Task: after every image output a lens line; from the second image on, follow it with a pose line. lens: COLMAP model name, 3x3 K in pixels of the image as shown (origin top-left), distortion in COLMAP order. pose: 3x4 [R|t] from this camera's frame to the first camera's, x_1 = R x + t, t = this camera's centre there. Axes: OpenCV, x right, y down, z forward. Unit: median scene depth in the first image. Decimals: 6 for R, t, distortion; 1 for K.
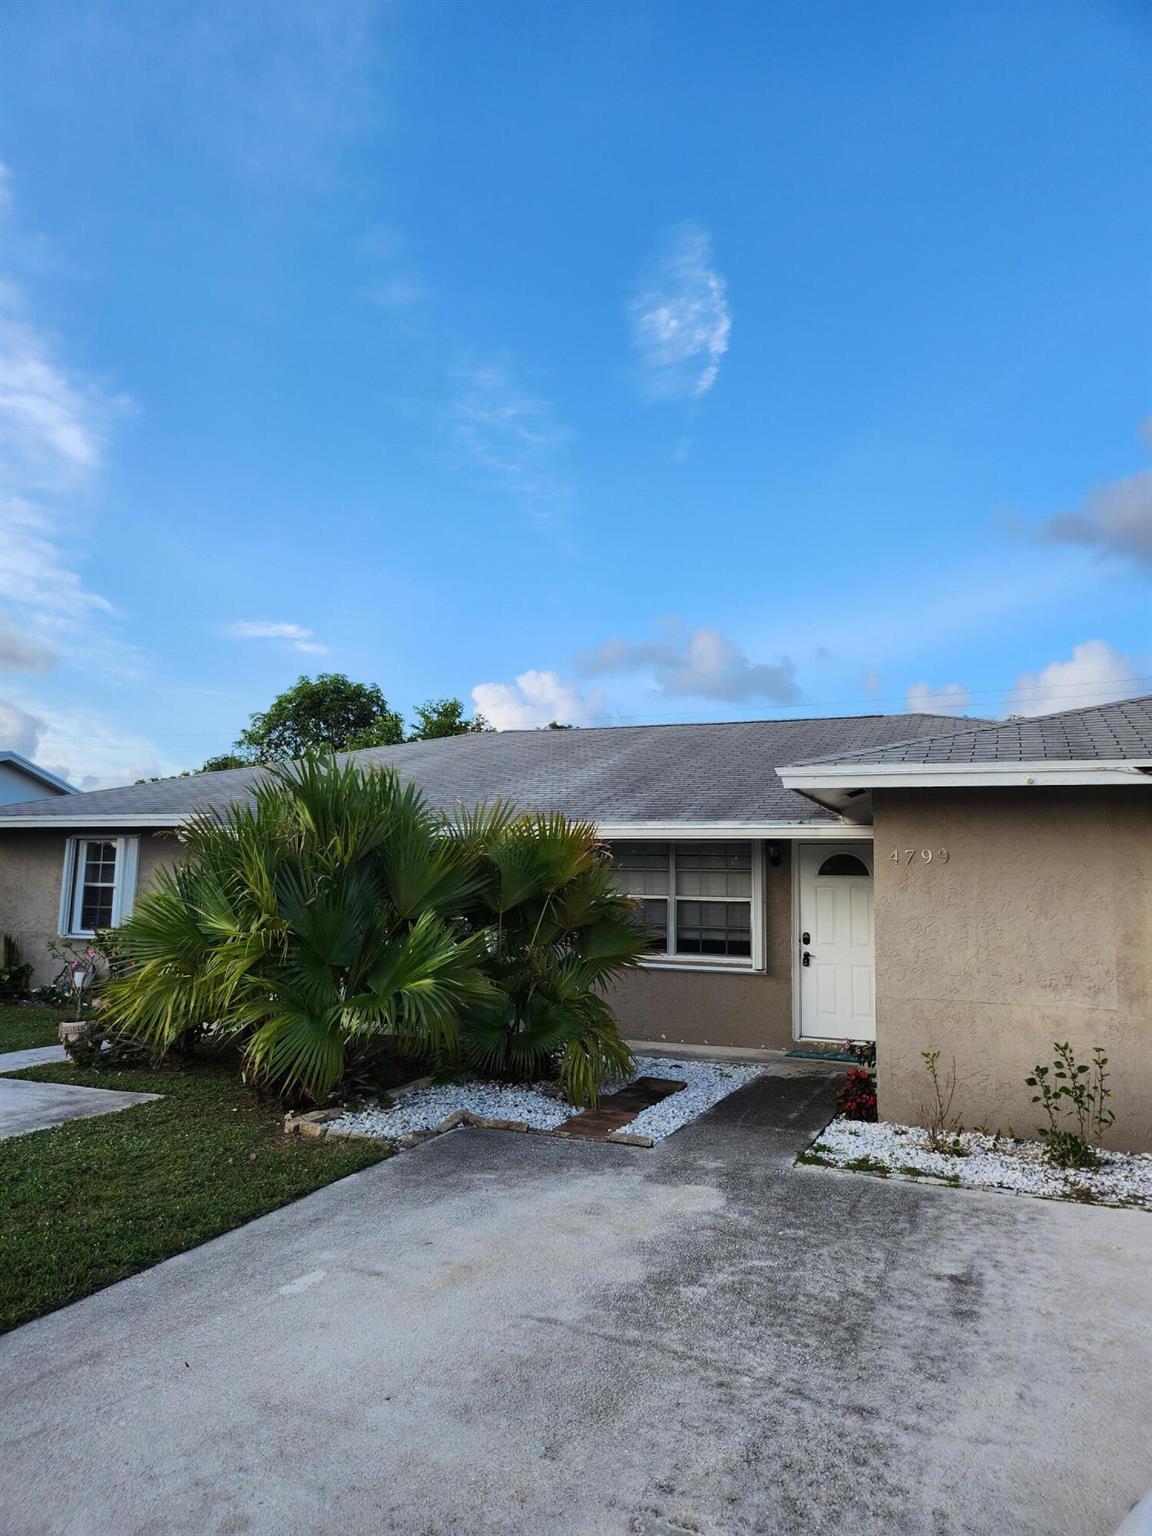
lens RADIAL K [[1077.1, 0, 575.8], [0, 1077.1, 817.9], [0, 0, 1]] dist [0.073843, 0.000323]
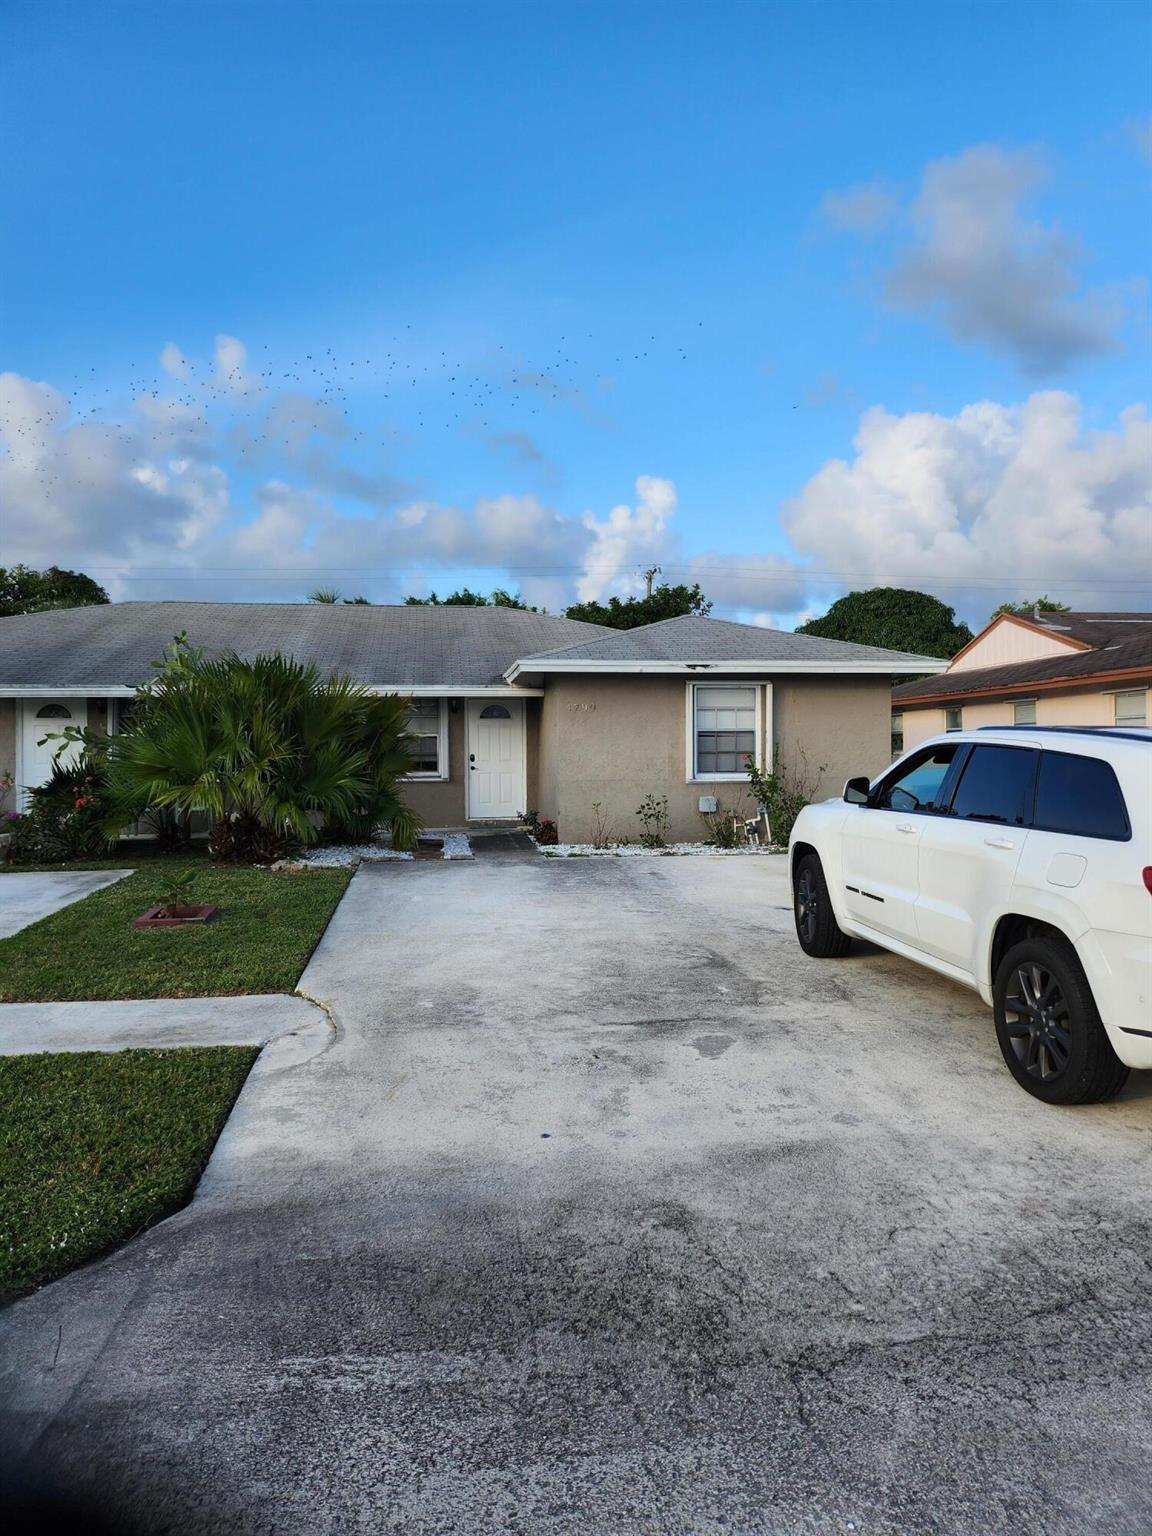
lens RADIAL K [[1062.8, 0, 576.0], [0, 1062.8, 768.0], [0, 0, 1]] dist [0.002257, -0.001205]
pose [[0.855083, -0.036679, 0.517193, -0.479200], [-0.011083, 0.995974, 0.088958, -0.016673], [-0.518373, -0.081799, 0.851233, -0.435697]]
